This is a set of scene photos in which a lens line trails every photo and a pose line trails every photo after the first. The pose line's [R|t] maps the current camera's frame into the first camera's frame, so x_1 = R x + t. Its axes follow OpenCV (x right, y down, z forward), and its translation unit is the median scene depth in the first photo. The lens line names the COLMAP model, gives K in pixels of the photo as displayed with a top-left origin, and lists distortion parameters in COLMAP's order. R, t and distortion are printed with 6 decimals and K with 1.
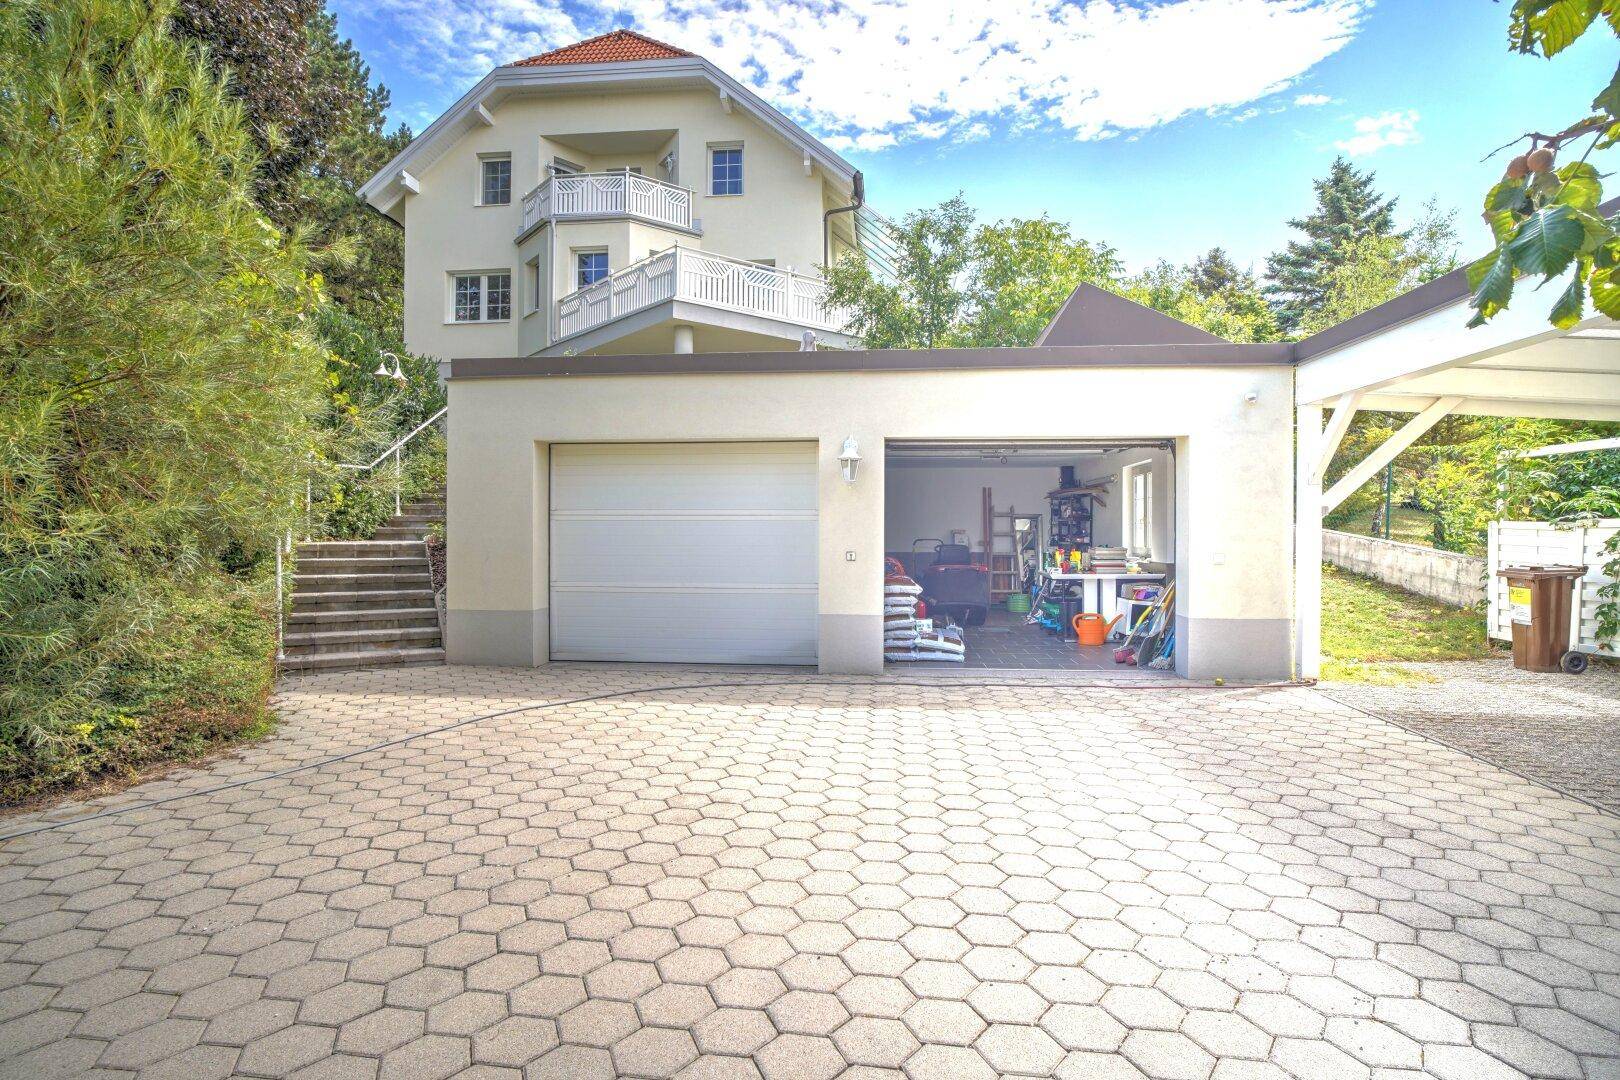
lens RADIAL K [[848.1, 0, 813.1], [0, 848.1, 540.4], [0, 0, 1]] dist [-0.050927, 0.026270]
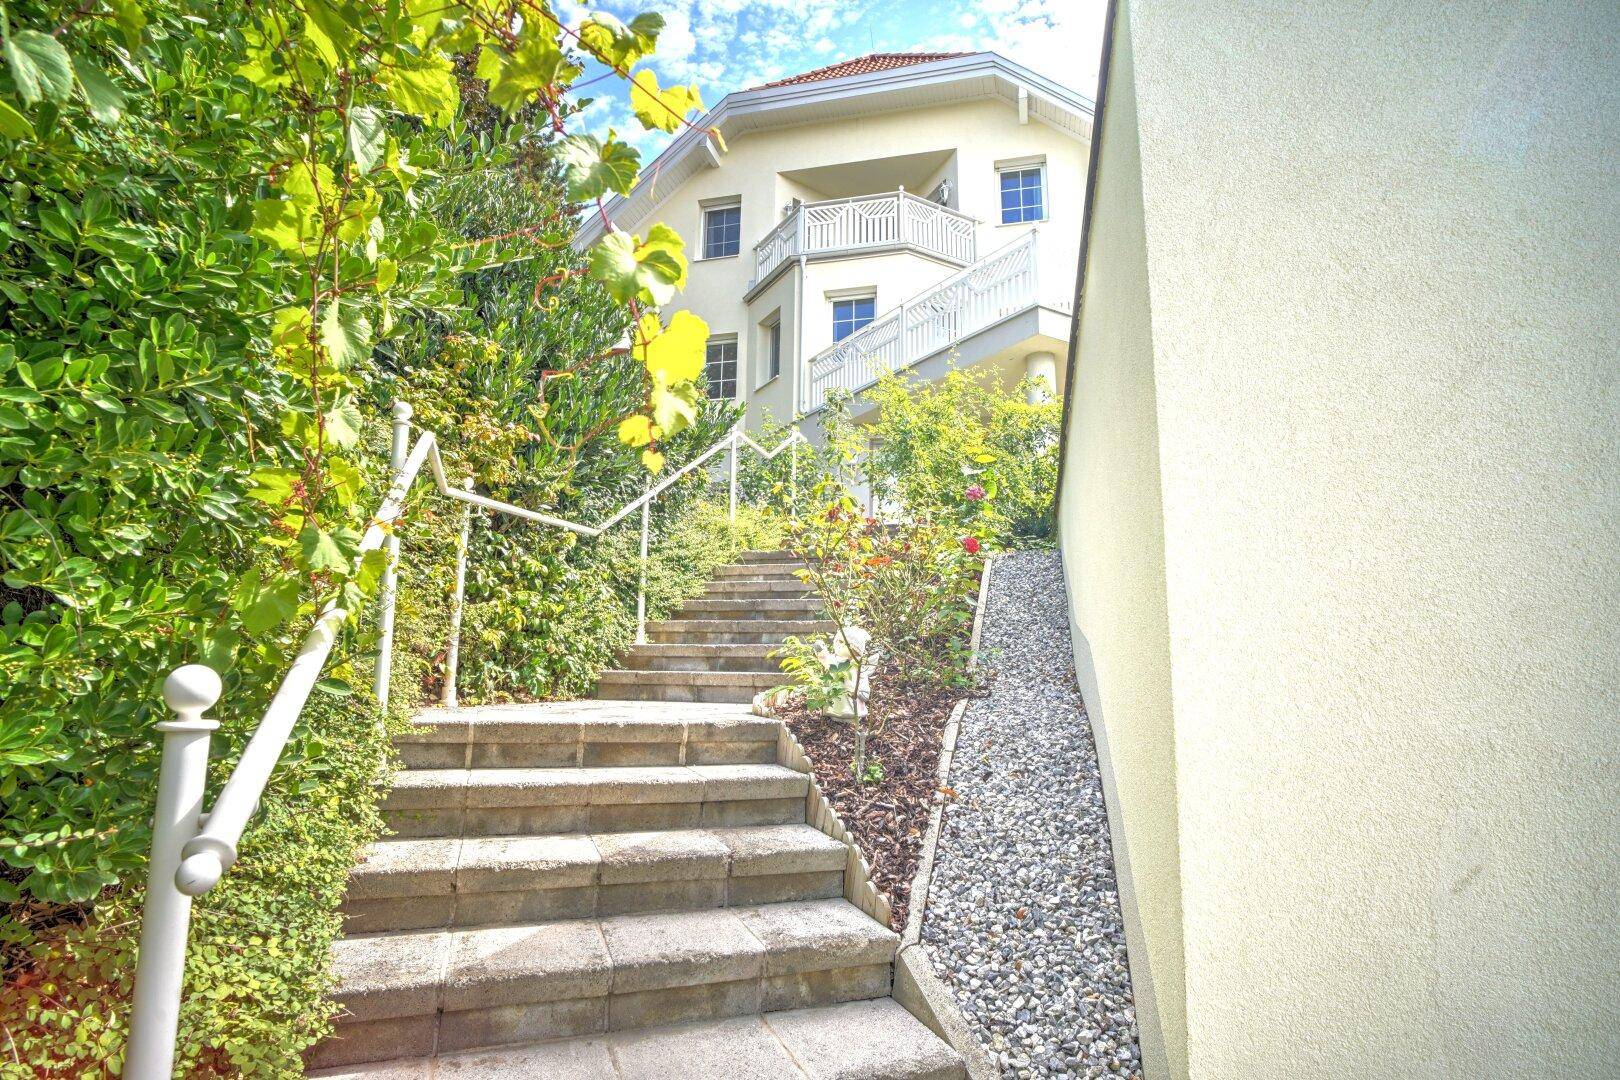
lens RADIAL K [[848.1, 0, 808.9], [0, 848.1, 536.6], [0, 0, 1]] dist [-0.050927, 0.026270]
pose [[0.985896, -0.016854, -0.166510, -0.179867], [-0.012581, 0.984638, -0.174155, -0.004474], [0.166887, 0.173793, 0.970538, 0.305431]]
